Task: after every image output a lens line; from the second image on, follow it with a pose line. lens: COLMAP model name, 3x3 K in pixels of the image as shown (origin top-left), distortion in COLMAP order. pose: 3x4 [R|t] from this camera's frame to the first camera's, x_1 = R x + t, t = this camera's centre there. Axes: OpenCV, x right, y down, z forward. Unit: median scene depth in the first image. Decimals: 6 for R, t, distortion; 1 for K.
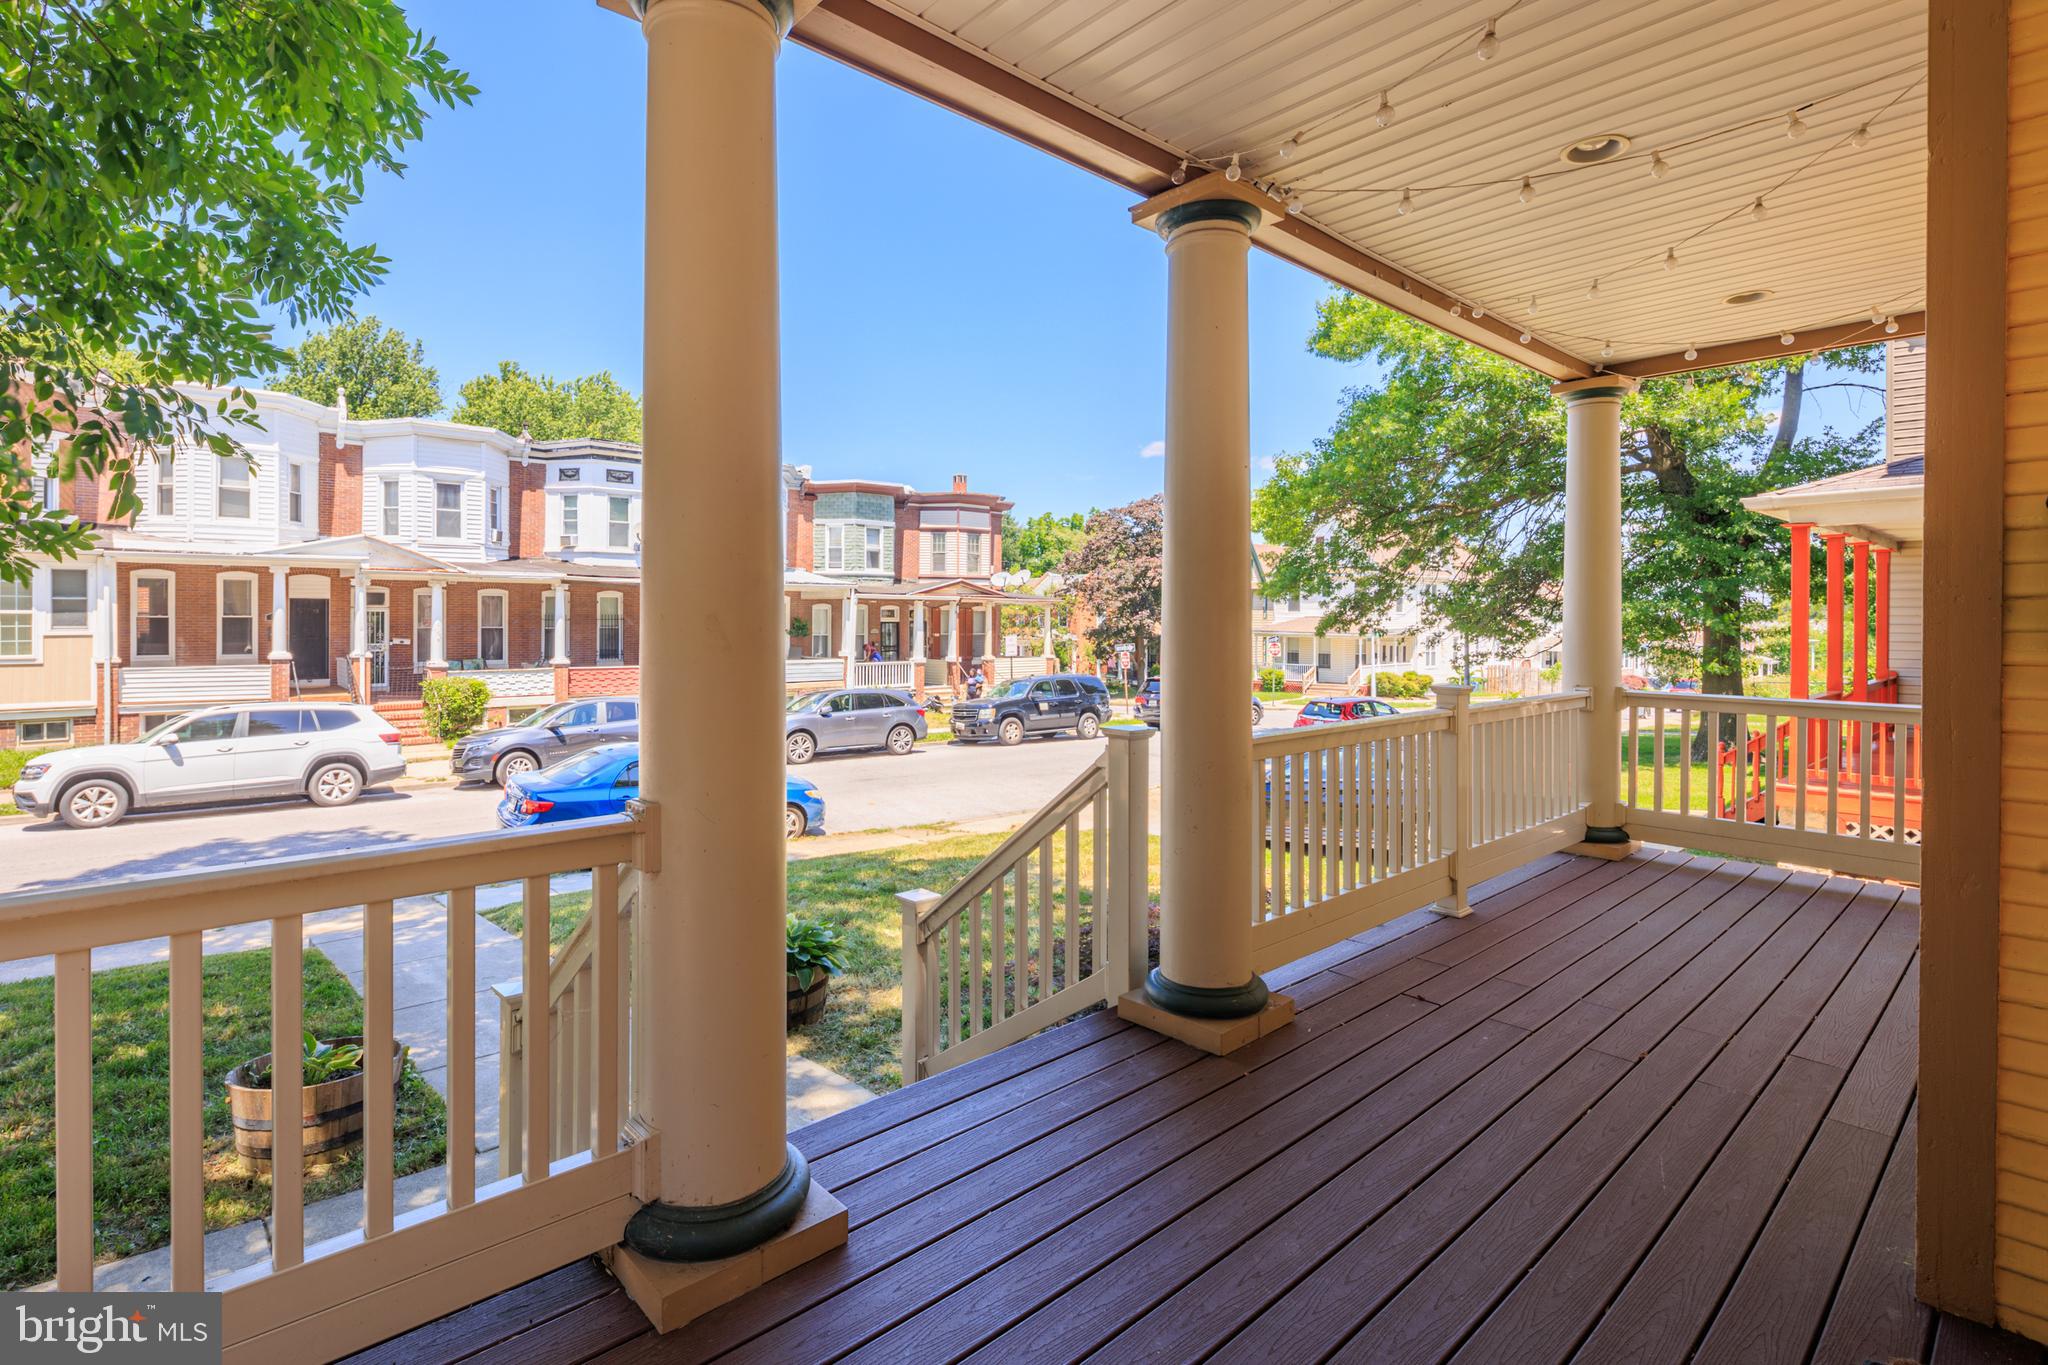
lens RADIAL K [[997.7, 0, 1016.8], [0, 997.7, 599.5], [0, 0, 1]] dist [0.001628, -0.000509]
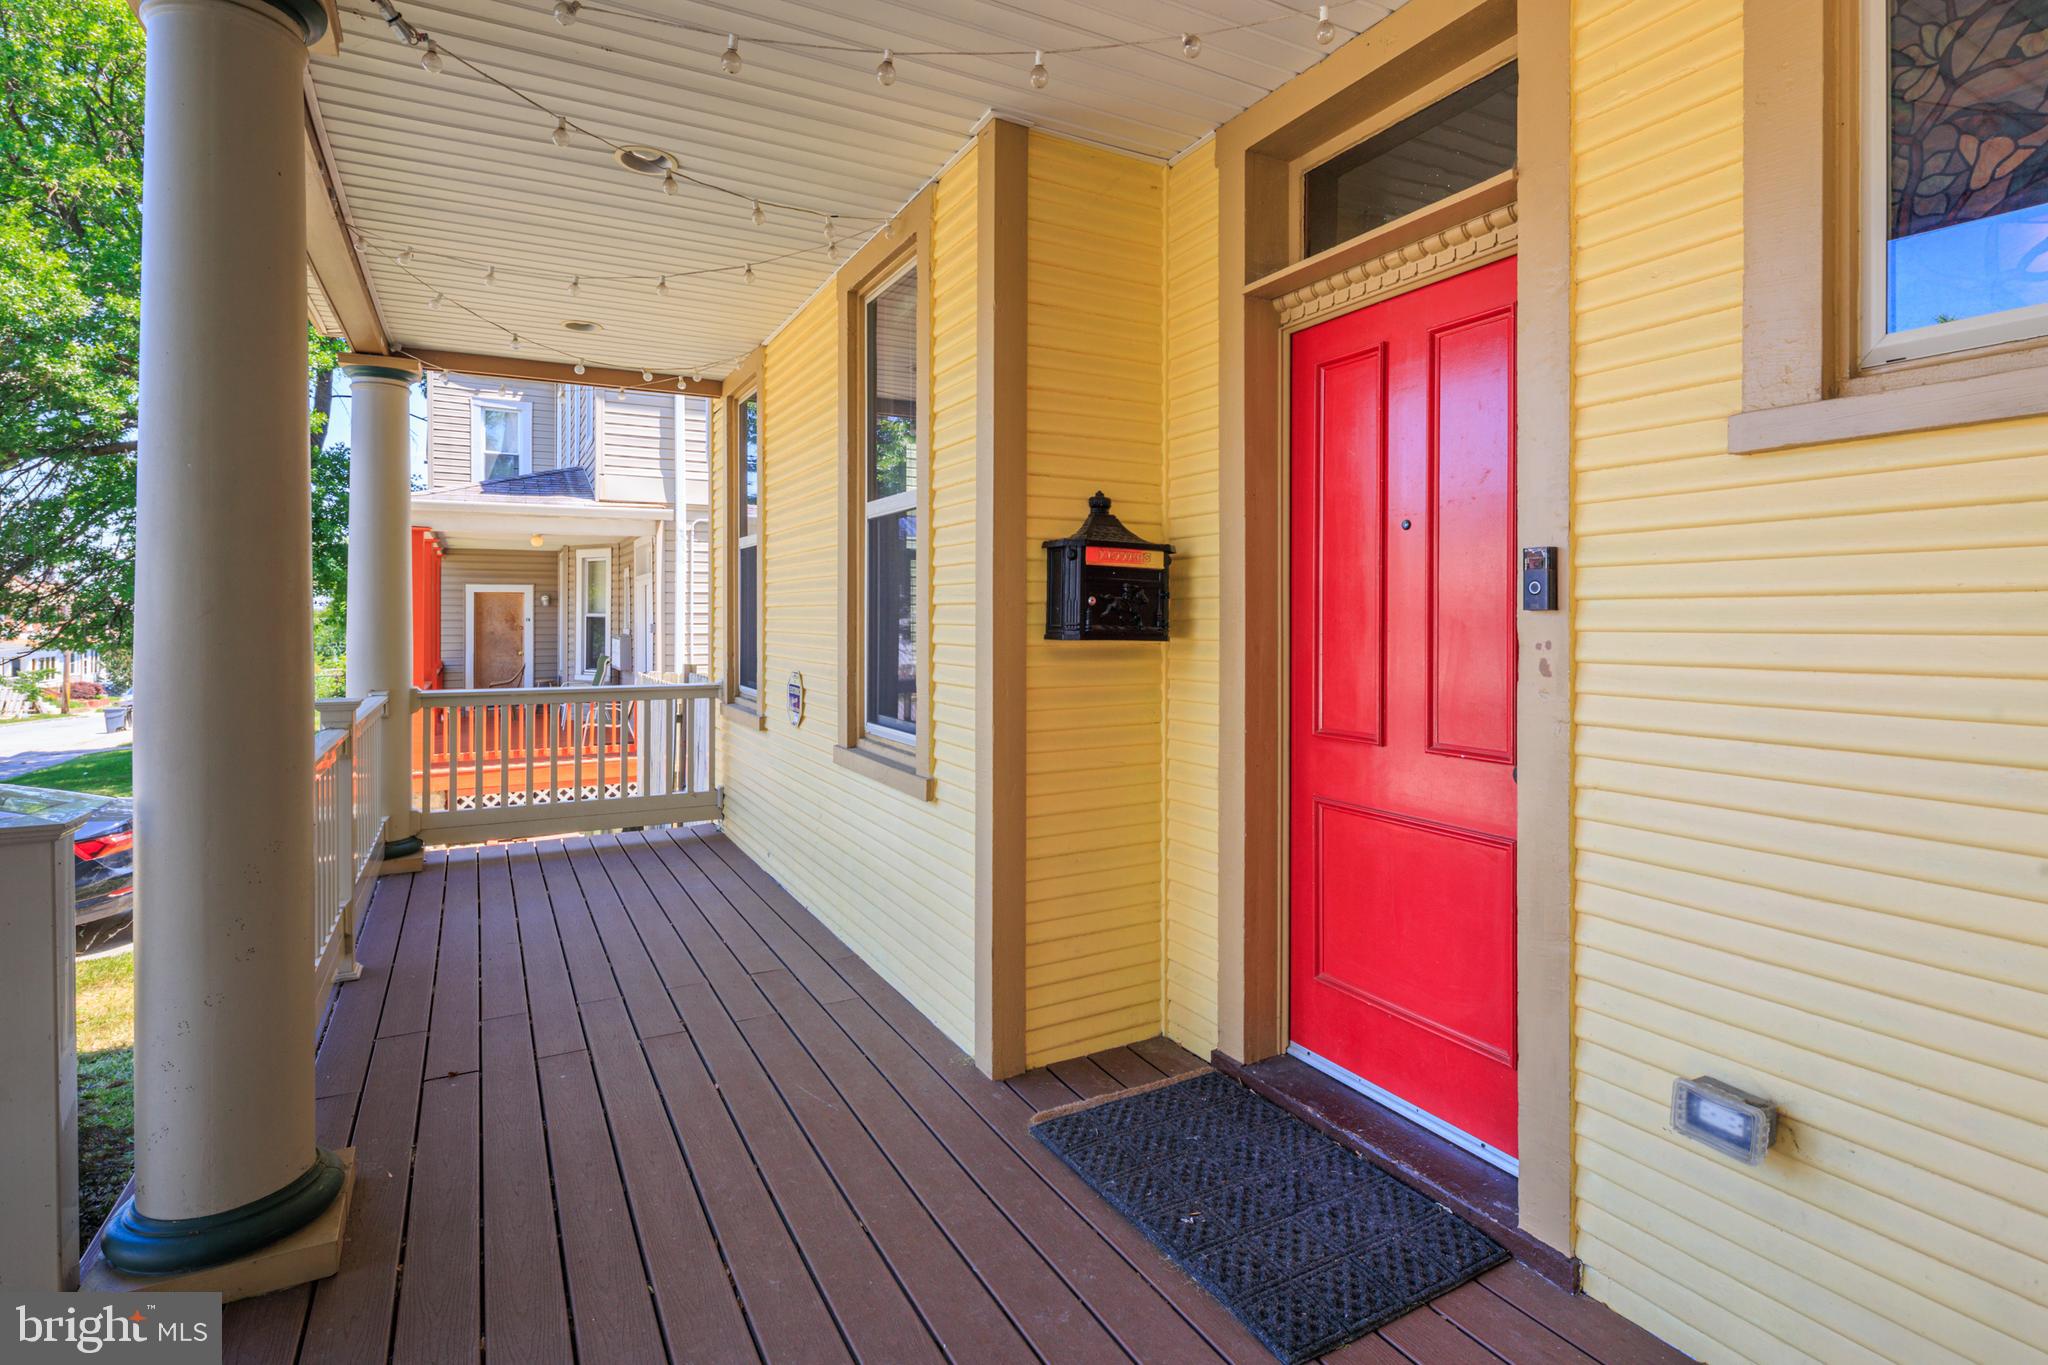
lens RADIAL K [[998.0, 0, 1019.4], [0, 998.0, 613.6], [0, 0, 1]] dist [0.001195, 0.000204]
pose [[0.244179, -0.001683, 0.969729, -0.301145], [-0.016262, 0.999851, 0.005830, 0.001053], [-0.969594, -0.017194, 0.244115, 0.354371]]
